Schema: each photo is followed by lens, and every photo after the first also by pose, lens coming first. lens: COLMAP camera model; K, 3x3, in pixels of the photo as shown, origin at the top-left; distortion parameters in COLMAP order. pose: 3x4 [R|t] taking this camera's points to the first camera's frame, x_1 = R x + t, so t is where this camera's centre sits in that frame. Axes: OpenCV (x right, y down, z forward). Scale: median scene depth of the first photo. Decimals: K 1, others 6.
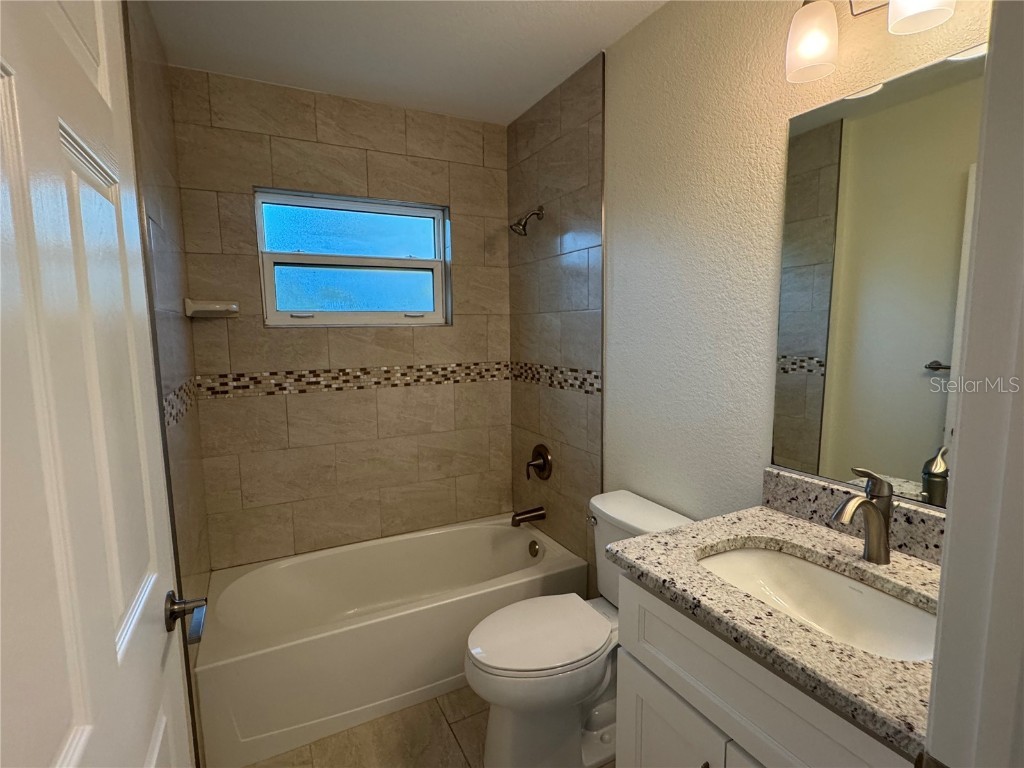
lens RADIAL K [[501.8, 0, 510.5], [0, 501.8, 386.7], [0, 0, 1]] dist [-0.002275, -0.000047]
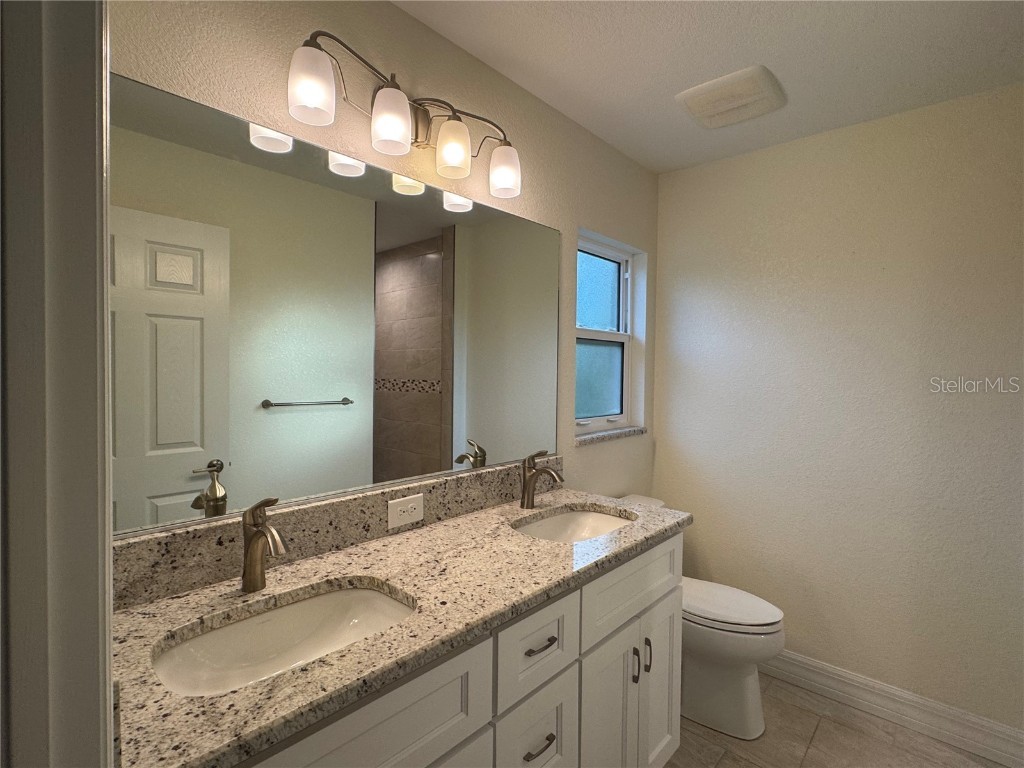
lens RADIAL K [[501.8, 0, 510.5], [0, 501.8, 386.7], [0, 0, 1]] dist [-0.002275, -0.000047]
pose [[-0.347941, -0.020240, 0.937298, -0.417236], [0.090975, 0.994320, 0.055243, -0.077314], [-0.933092, 0.104492, -0.344123, 0.811916]]
